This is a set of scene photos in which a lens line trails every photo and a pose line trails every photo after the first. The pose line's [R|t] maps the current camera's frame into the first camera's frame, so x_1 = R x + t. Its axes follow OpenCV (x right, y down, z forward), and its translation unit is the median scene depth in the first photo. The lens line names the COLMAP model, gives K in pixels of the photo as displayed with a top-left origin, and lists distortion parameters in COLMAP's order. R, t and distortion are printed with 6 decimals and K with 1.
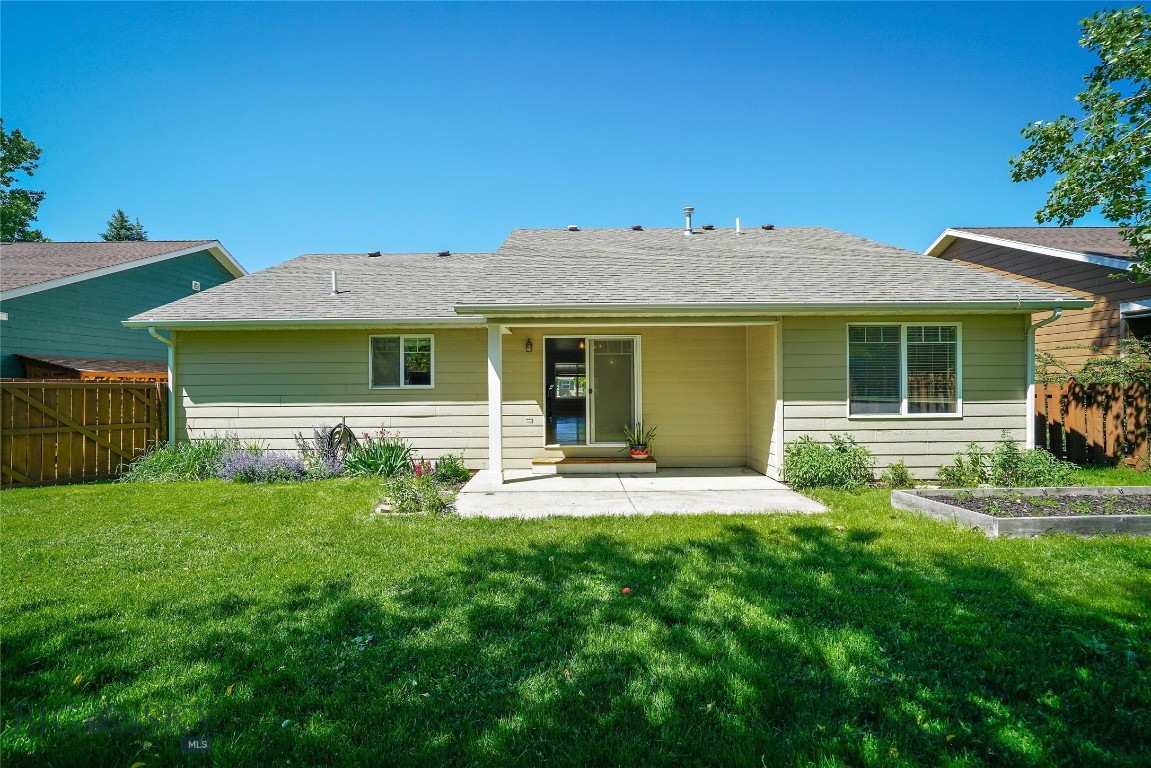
lens RADIAL K [[470.4, 0, 568.6], [0, 470.4, 385.8], [0, 0, 1]] dist [-0.000444, 0.000106]
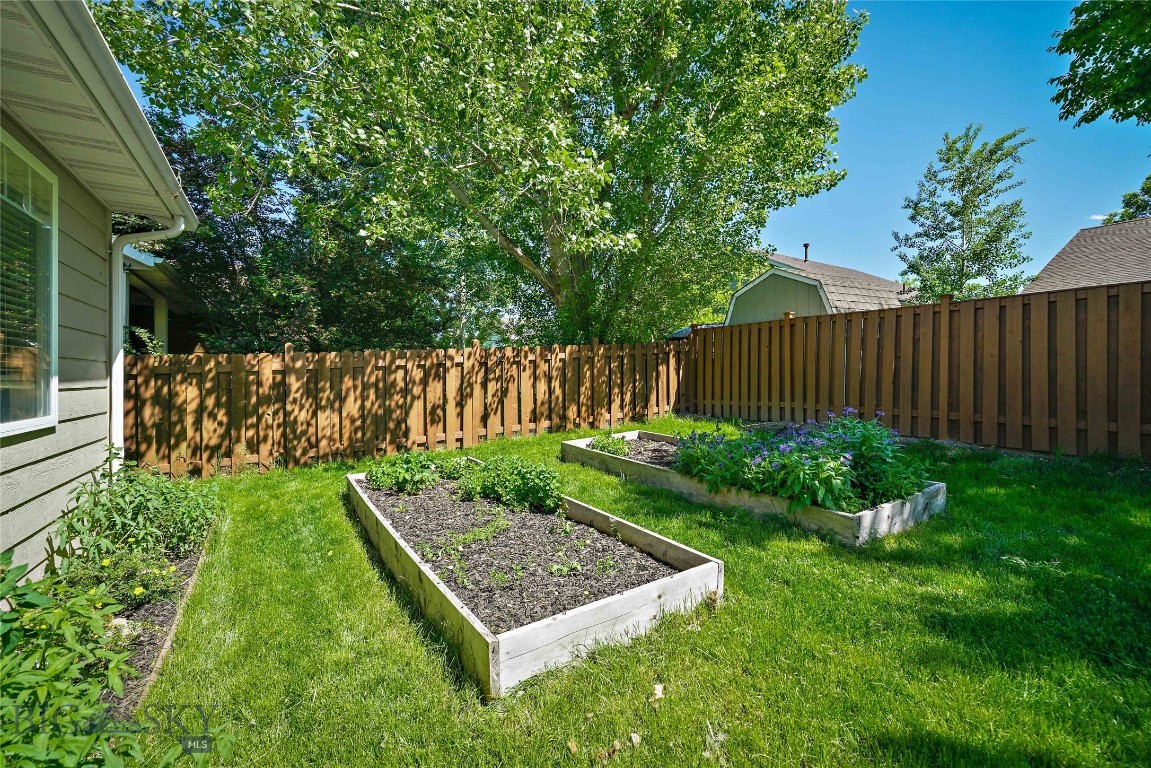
lens RADIAL K [[494.2, 0, 550.6], [0, 494.2, 376.8], [0, 0, 1]] dist [-0.034403, 0.000295]
pose [[-0.491597, -0.005538, 0.870805, 0.522241], [0.003126, 0.999962, 0.008124, 0.045454], [-0.870817, 0.006715, -0.491561, 1.534449]]
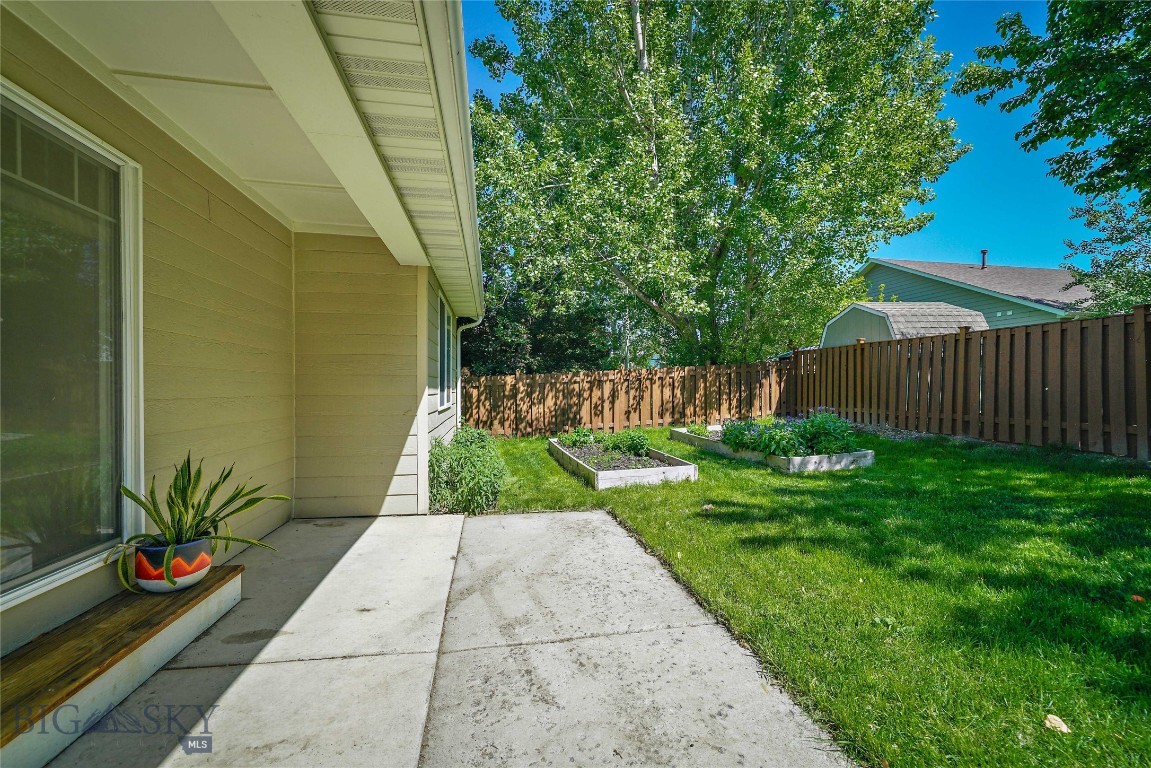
lens RADIAL K [[462.5, 0, 566.9], [0, 462.5, 387.6], [0, 0, 1]] dist [-0.000729, -0.000137]
pose [[-0.176974, -0.006390, 0.984195, -0.395794], [0.000226, 0.999979, 0.006533, 0.044906], [-0.984216, 0.001379, -0.176969, 1.684982]]
